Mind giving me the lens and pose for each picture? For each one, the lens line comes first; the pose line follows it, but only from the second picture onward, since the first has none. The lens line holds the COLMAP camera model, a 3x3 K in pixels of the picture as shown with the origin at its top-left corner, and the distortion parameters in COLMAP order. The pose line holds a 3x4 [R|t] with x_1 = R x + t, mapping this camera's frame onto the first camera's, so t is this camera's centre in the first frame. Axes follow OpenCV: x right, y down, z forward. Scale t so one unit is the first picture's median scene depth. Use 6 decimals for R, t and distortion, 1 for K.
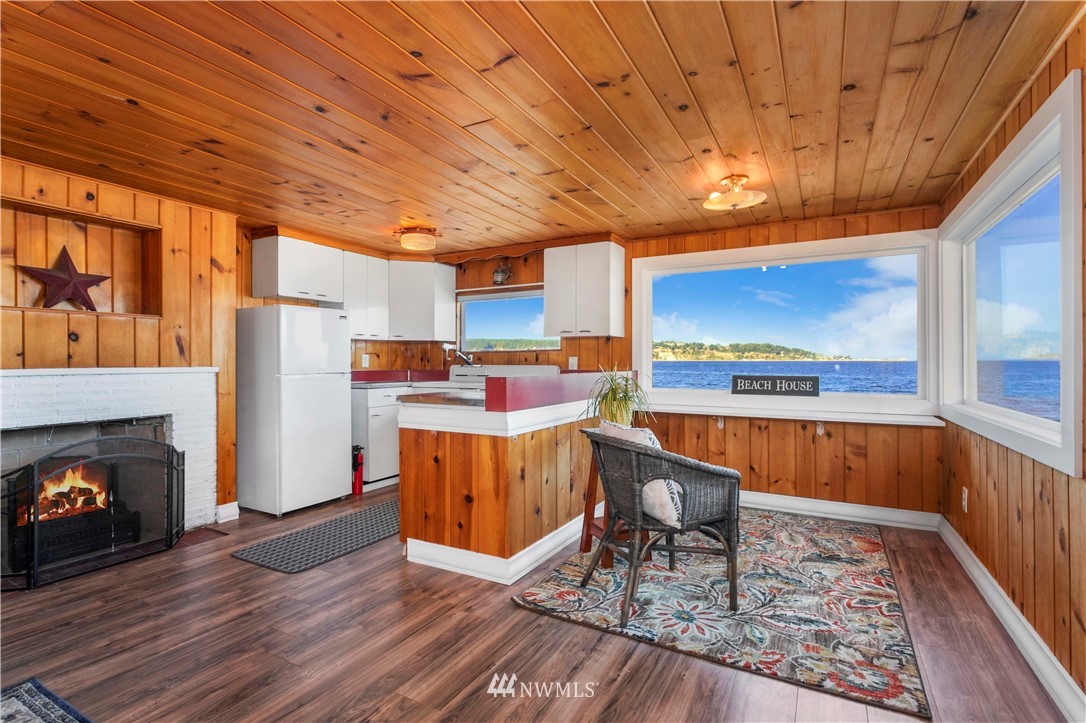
lens RADIAL K [[516.2, 0, 543.0], [0, 516.2, 361.5], [0, 0, 1]] dist [-0.002687, 0.000703]
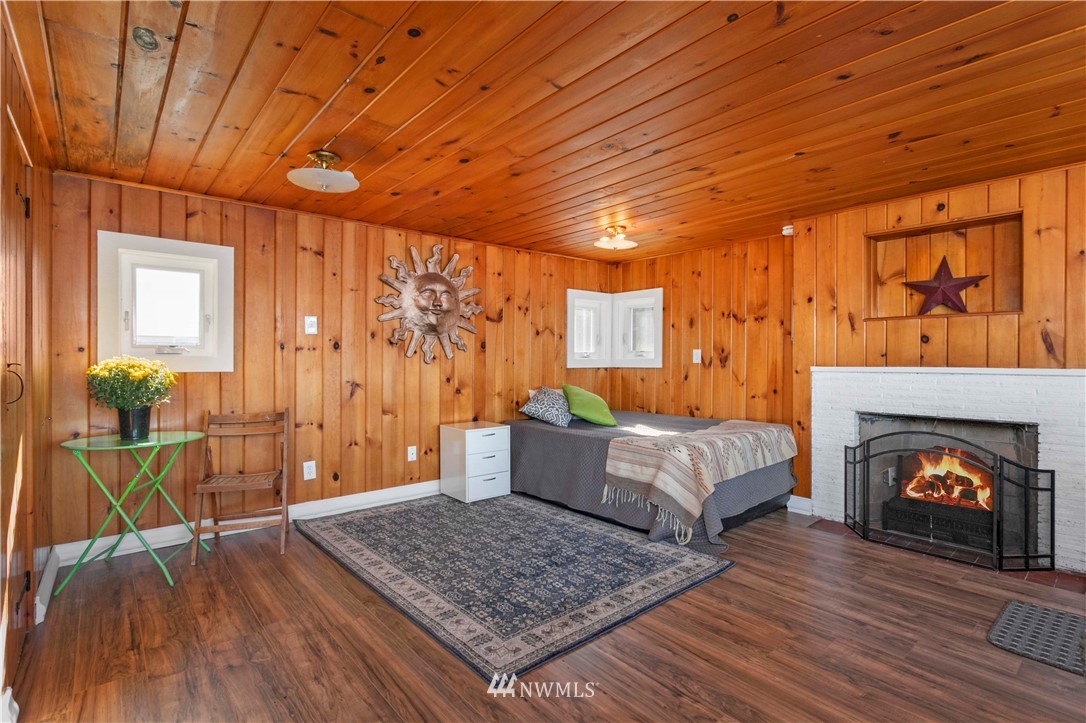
lens RADIAL K [[516.2, 0, 543.0], [0, 516.2, 361.5], [0, 0, 1]] dist [-0.002687, 0.000703]
pose [[-0.352406, 0.007218, -0.935819, 0.379451], [-0.002775, 0.999958, 0.008757, -0.005784], [0.935843, 0.005683, -0.352371, 0.549580]]
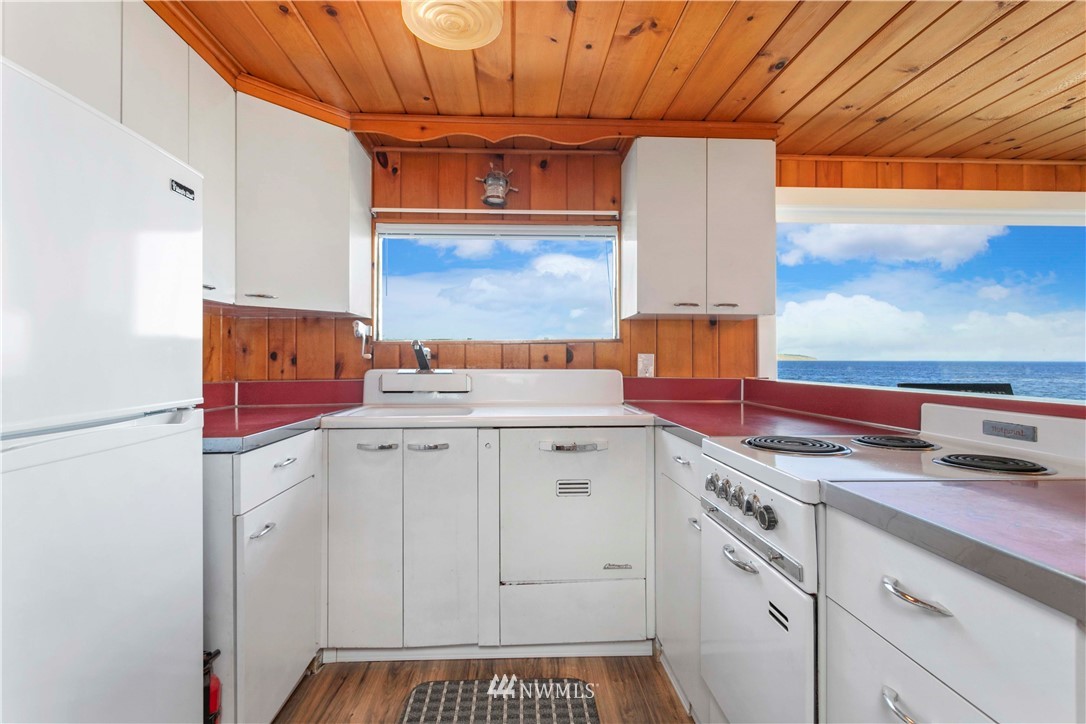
lens RADIAL K [[516.2, 0, 543.0], [0, 516.2, 362.0], [0, 0, 1]] dist [-0.002687, 0.000703]
pose [[0.852042, -0.001058, 0.523472, -0.472601], [-0.002088, 0.999983, 0.005420, -0.004291], [-0.523469, -0.005711, 0.852025, 0.876401]]
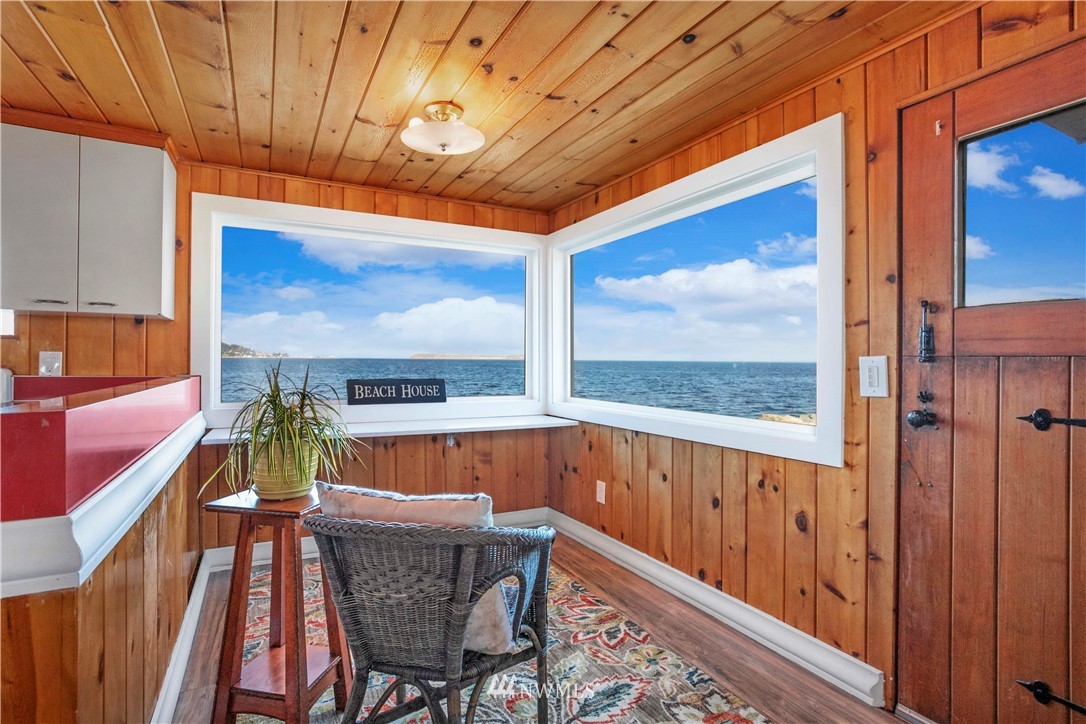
lens RADIAL K [[528.5, 0, 539.6], [0, 528.5, 360.0], [0, 0, 1]] dist [-0.042022, 0.016423]
pose [[0.556806, 0.003910, 0.830633, -0.146793], [-0.005739, 0.999983, -0.000860, -0.004170], [-0.830623, -0.004288, 0.556819, 0.444227]]
